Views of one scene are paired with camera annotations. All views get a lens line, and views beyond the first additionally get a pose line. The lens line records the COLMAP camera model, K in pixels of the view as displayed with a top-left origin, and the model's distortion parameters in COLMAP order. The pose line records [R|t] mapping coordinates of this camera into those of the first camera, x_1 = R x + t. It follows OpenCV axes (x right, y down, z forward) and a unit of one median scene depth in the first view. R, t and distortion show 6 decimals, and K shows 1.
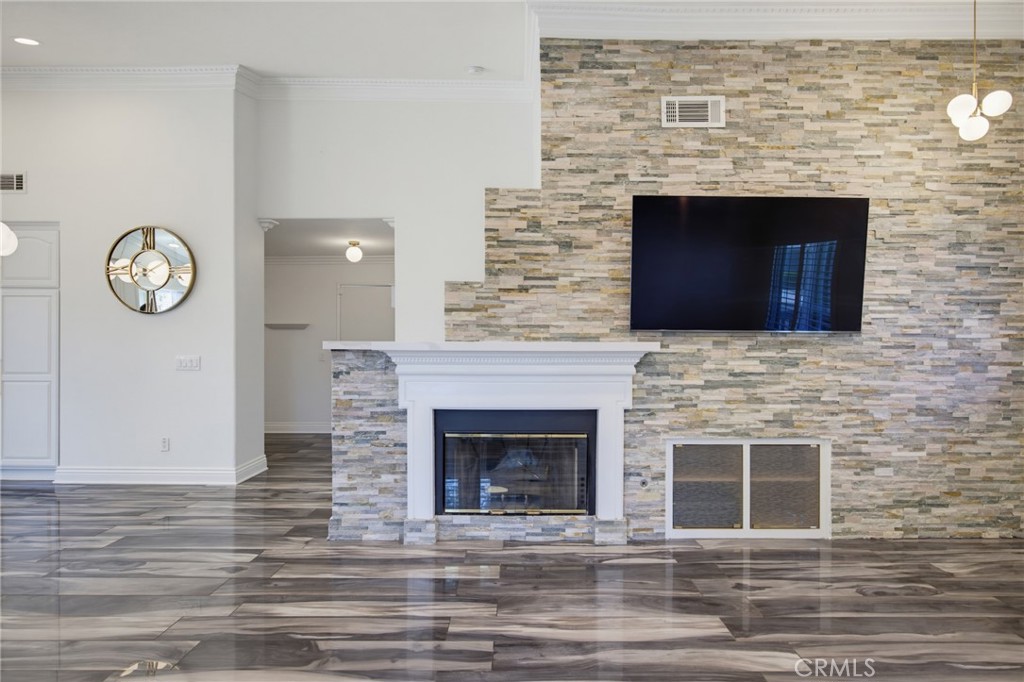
lens RADIAL K [[535.9, 0, 518.6], [0, 535.9, 344.5], [0, 0, 1]] dist [-0.005316, 0.003663]
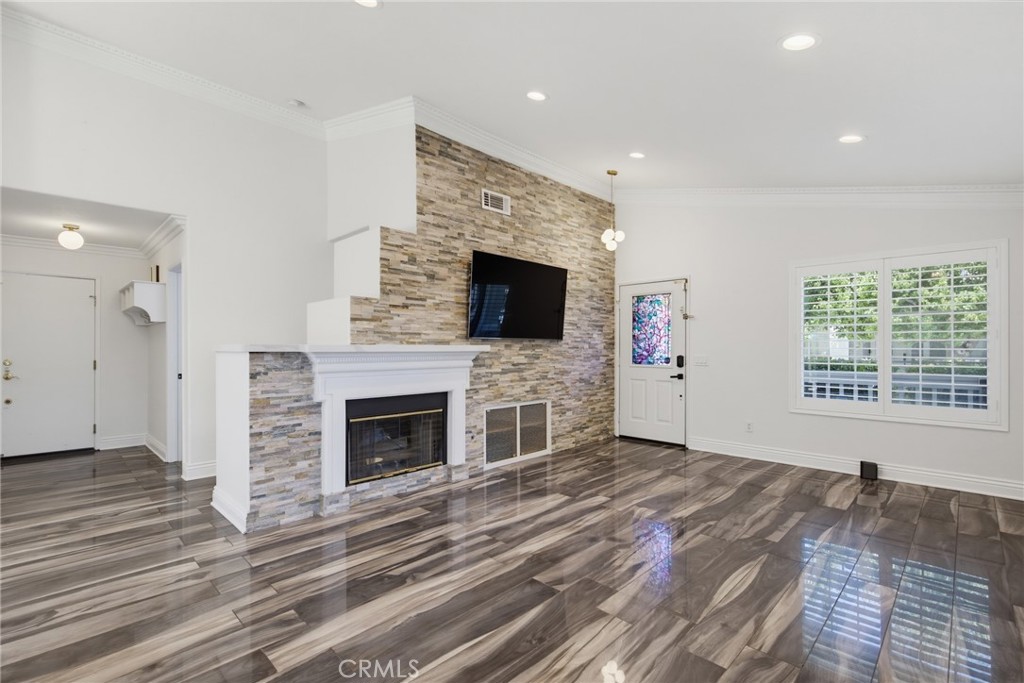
lens RADIAL K [[468.3, 0, 513.8], [0, 468.3, 344.5], [0, 0, 1]] dist [0.003228, -0.000017]
pose [[0.697821, 0.001344, 0.716271, -0.646137], [0.001352, 0.999994, -0.003193, -0.002132], [-0.716271, 0.003197, 0.697815, -0.019971]]
